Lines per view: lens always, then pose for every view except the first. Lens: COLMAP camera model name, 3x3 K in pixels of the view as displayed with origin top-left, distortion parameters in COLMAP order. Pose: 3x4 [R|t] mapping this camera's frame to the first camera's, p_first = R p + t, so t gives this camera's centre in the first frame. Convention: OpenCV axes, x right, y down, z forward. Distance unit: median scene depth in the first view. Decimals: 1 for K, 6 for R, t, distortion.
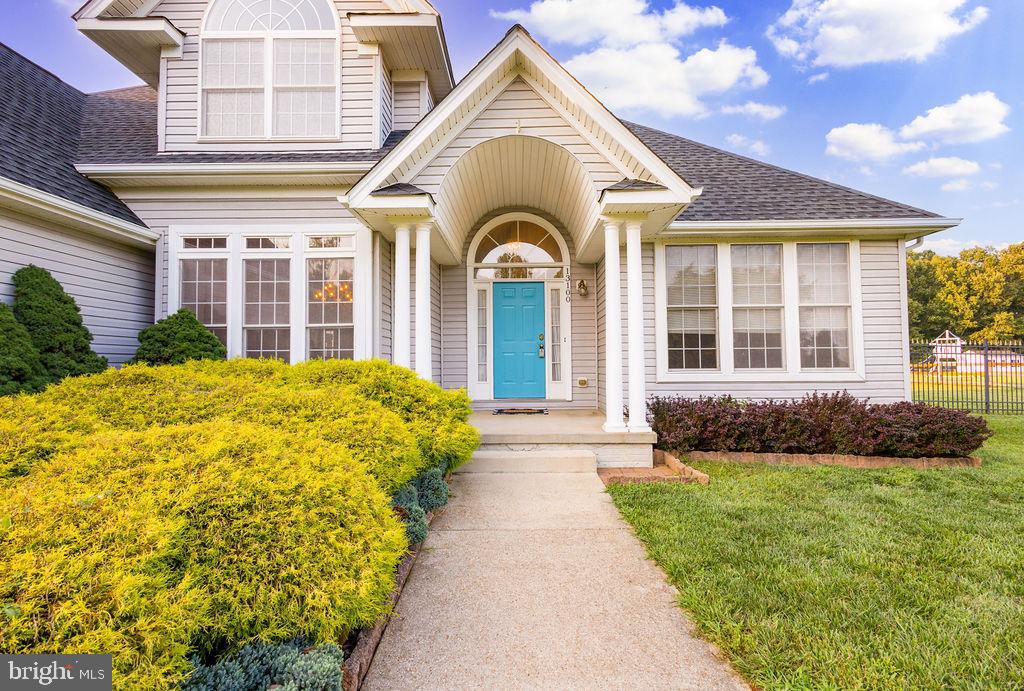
lens RADIAL K [[464.4, 0, 508.0], [0, 464.4, 340.8], [0, 0, 1]] dist [0.012666, 0.000088]
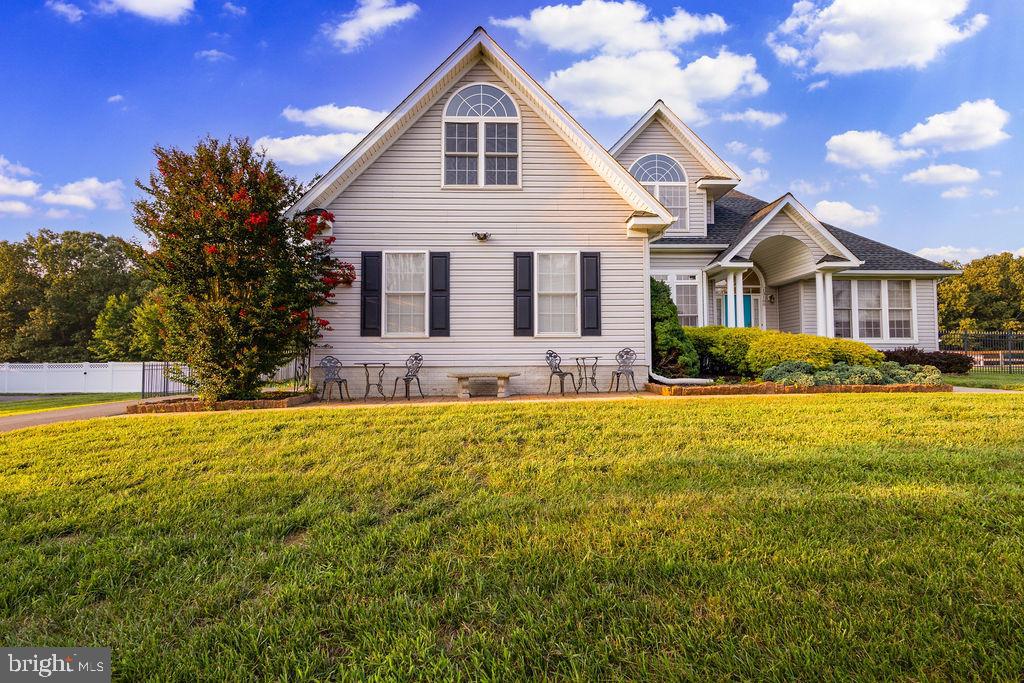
lens RADIAL K [[482.3, 0, 496.8], [0, 482.3, 340.6], [0, 0, 1]] dist [0.024486, 0.000069]
pose [[0.998586, 0.007543, 0.052628, -1.321894], [-0.007069, 0.999933, -0.009186, 0.107451], [-0.052694, 0.008801, 0.998572, -1.184859]]
